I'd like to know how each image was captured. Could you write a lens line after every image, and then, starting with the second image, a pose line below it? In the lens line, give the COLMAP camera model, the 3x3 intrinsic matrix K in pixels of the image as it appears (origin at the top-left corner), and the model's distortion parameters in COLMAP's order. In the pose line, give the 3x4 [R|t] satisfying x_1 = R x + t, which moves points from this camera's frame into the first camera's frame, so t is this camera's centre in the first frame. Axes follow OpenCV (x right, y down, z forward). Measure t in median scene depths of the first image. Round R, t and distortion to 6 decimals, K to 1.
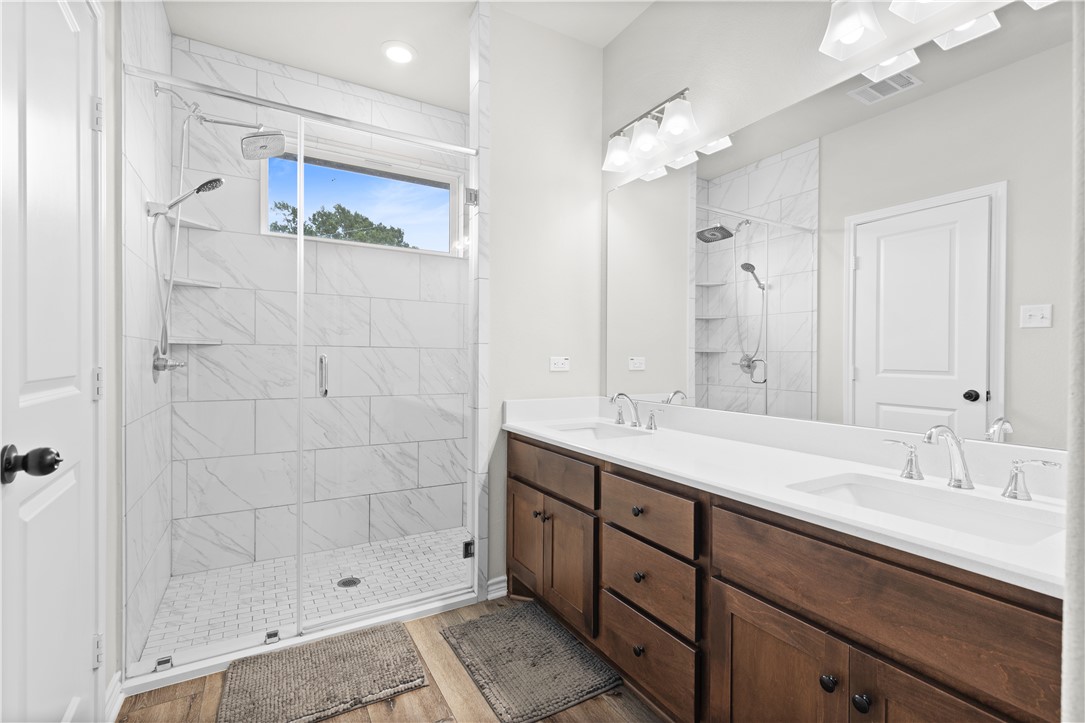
lens RADIAL K [[496.9, 0, 544.9], [0, 496.9, 358.6], [0, 0, 1]] dist [0.002413, -0.000757]
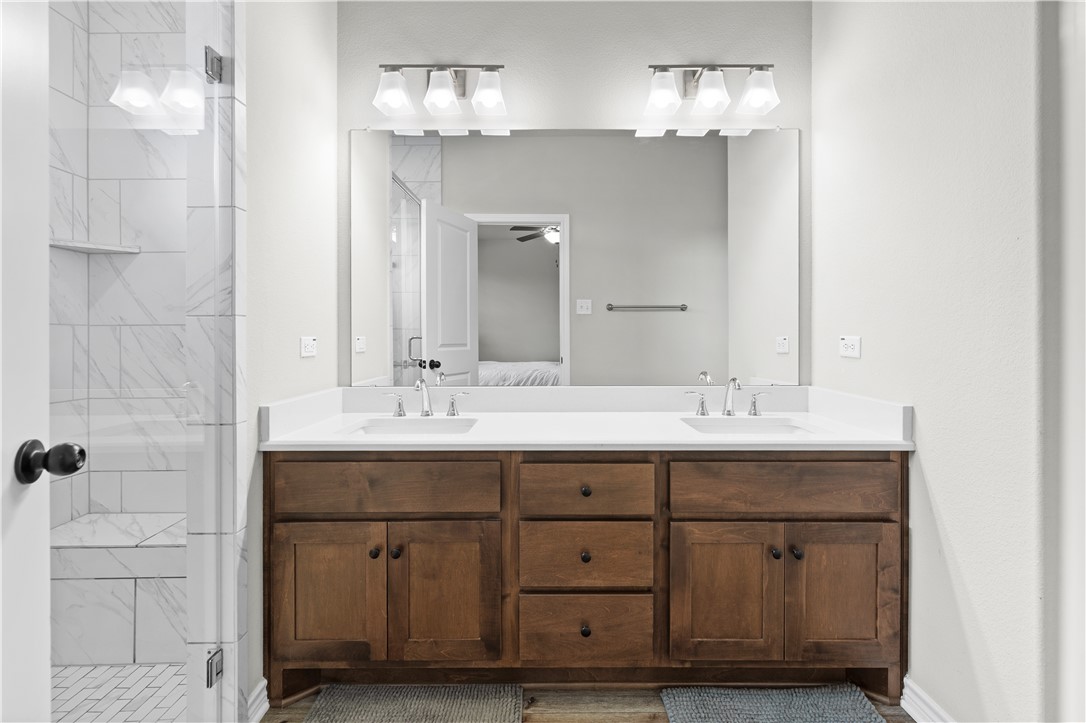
lens RADIAL K [[497.3, 0, 550.3], [0, 497.3, 336.3], [0, 0, 1]] dist [0.002413, -0.000757]
pose [[0.496326, -0.003994, 0.868127, -0.812449], [0.006155, 0.999980, 0.001082, -0.005862], [-0.868114, 0.004806, 0.496341, 0.642698]]
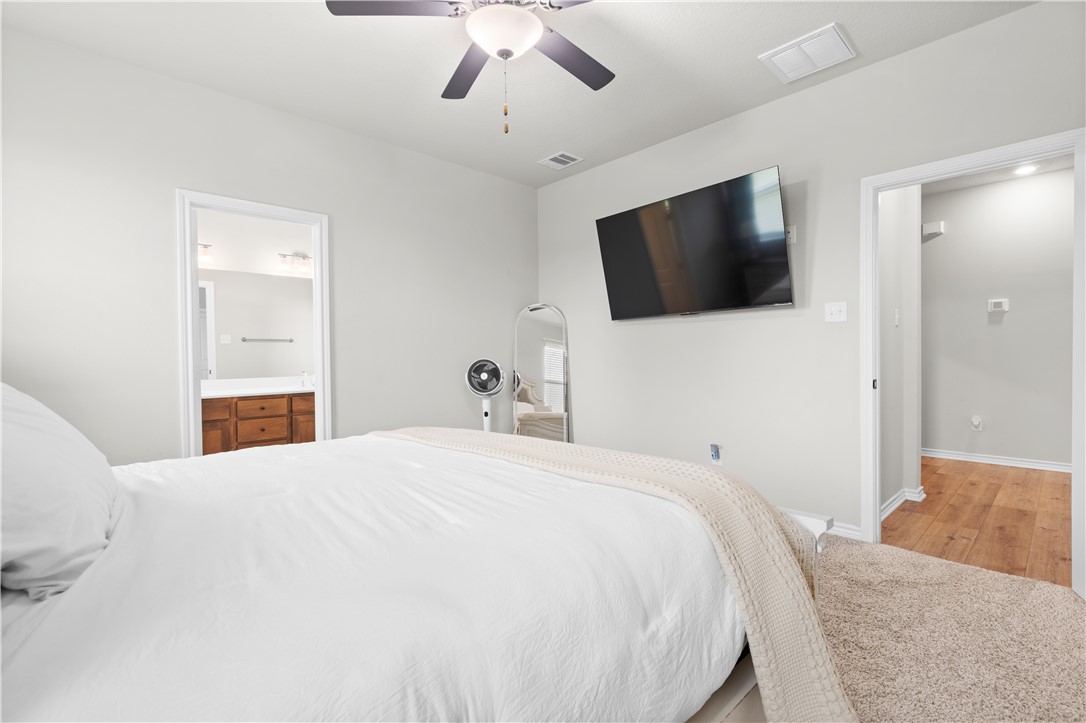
lens RADIAL K [[497.3, 0, 545.2], [0, 497.3, 358.2], [0, 0, 1]] dist [0.002413, -0.000757]
pose [[-0.228076, -0.015604, 0.973518, -3.622750], [0.015585, 0.999685, 0.019675, -0.037298], [-0.973519, 0.019660, -0.227761, -0.001021]]
